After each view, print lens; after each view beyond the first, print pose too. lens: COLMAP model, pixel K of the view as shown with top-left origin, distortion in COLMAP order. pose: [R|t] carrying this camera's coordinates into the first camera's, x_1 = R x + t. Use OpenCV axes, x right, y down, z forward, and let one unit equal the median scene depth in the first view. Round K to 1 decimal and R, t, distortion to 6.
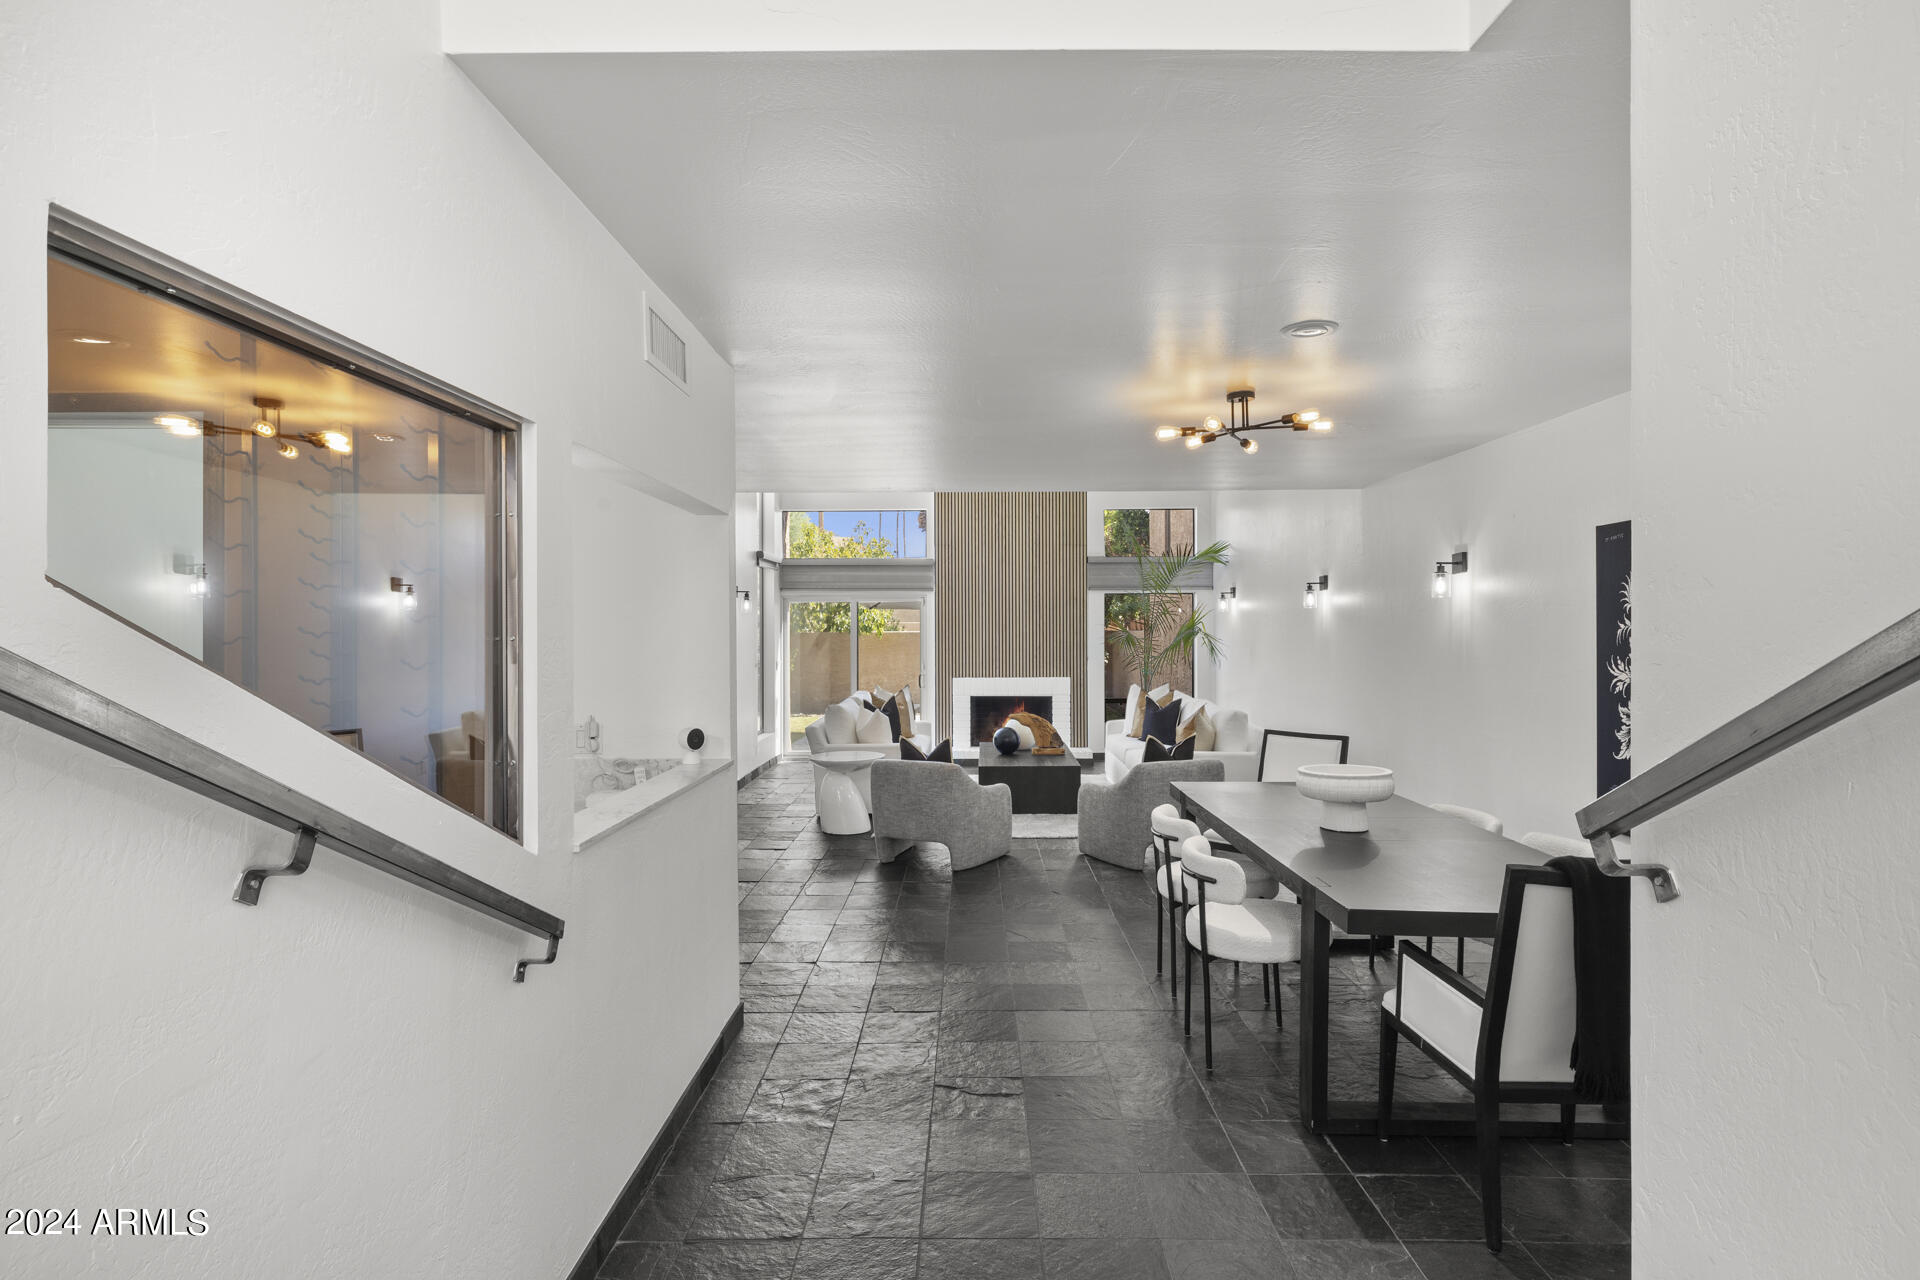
lens RADIAL K [[989.2, 0, 948.6], [0, 989.2, 634.8], [0, 0, 1]] dist [-0.002341, -0.000293]
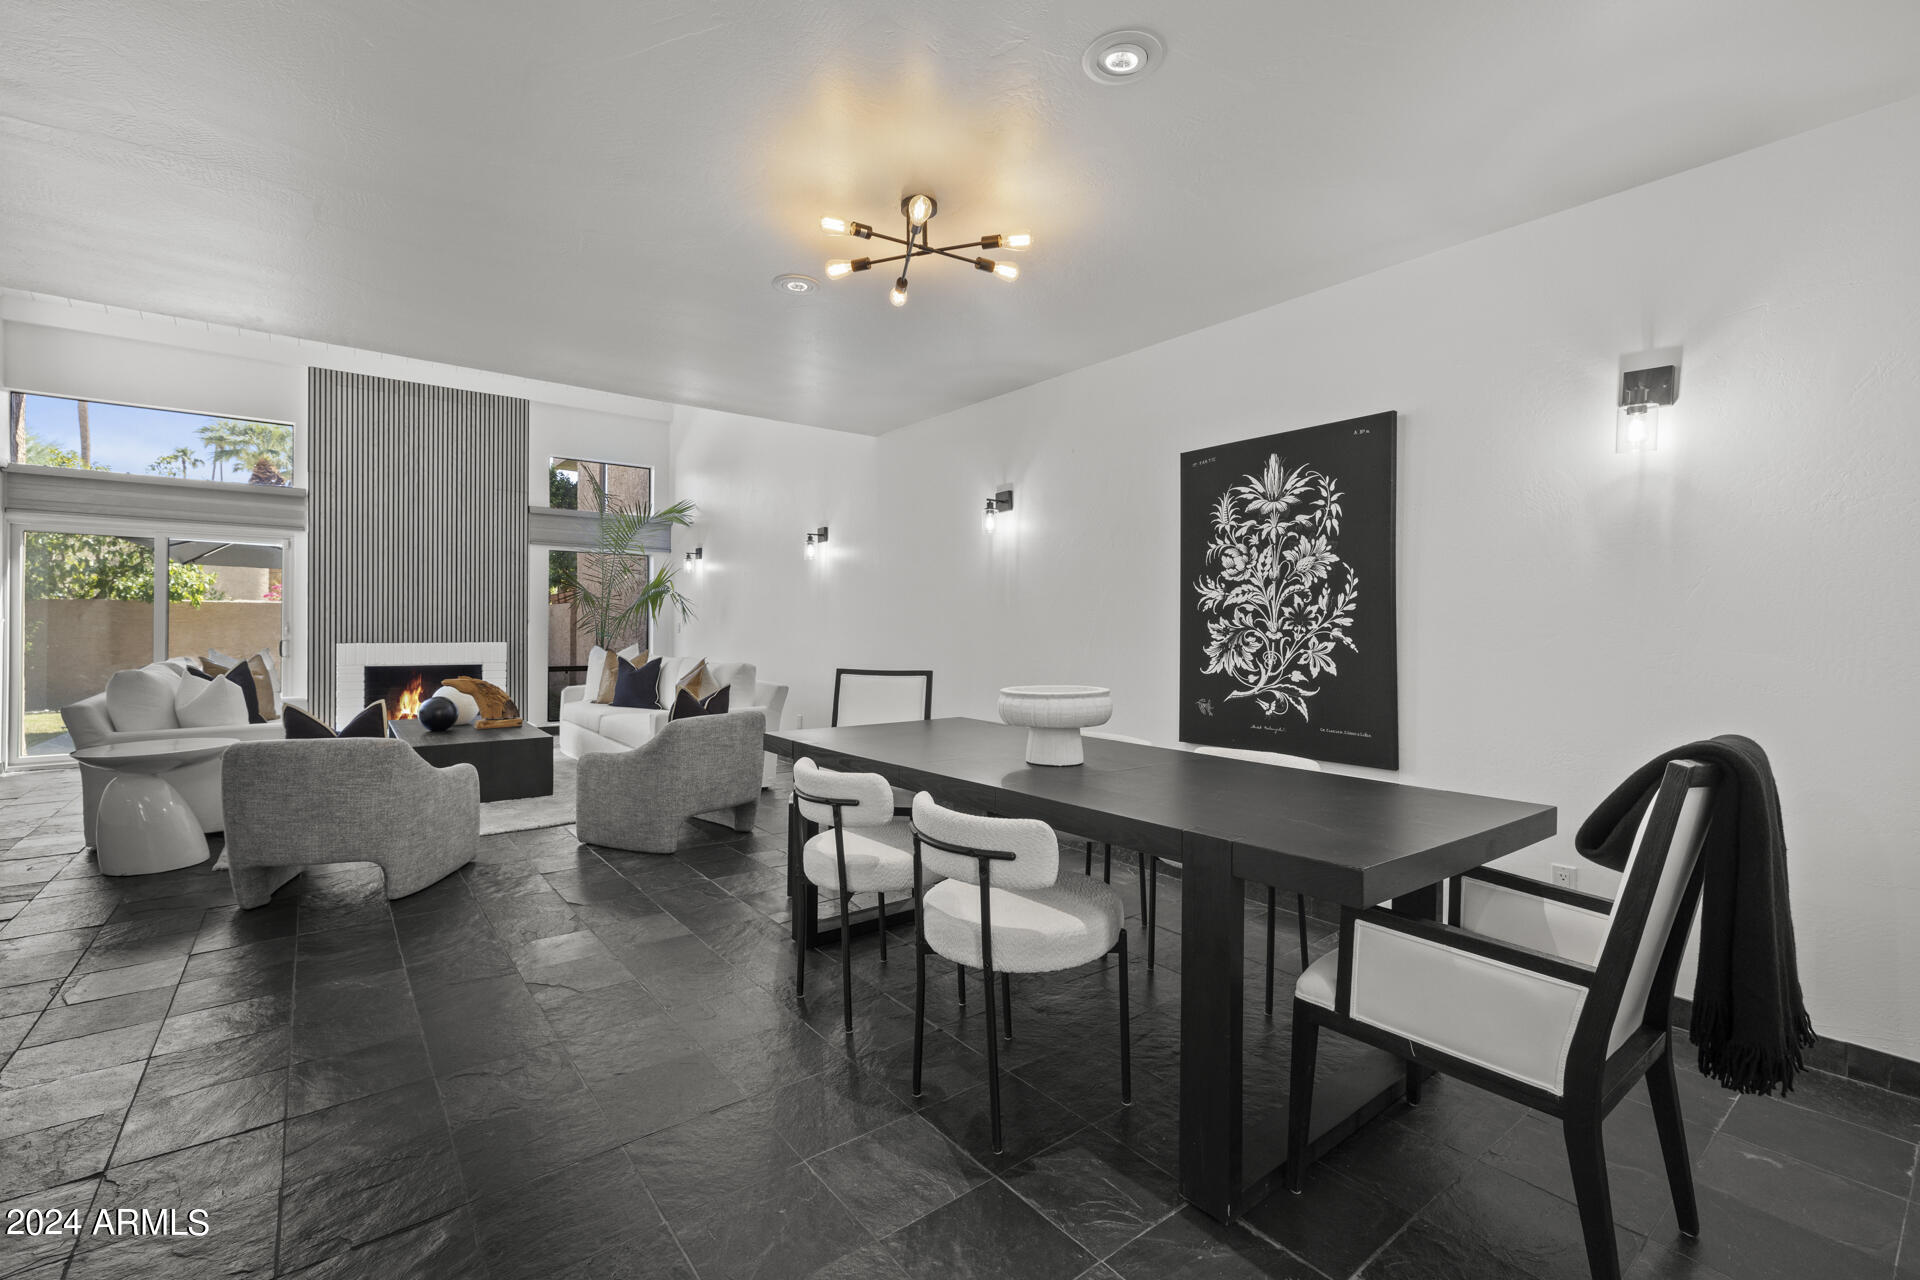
lens RADIAL K [[822.2, 0, 959.0], [0, 822.2, 629.9], [0, 0, 1]] dist [-0.001252, -0.000044]
pose [[0.770582, 0.008647, 0.637282, -0.051553], [-0.007117, 0.999962, -0.004963, 0.055140], [-0.637301, -0.000711, 0.770615, 0.319464]]
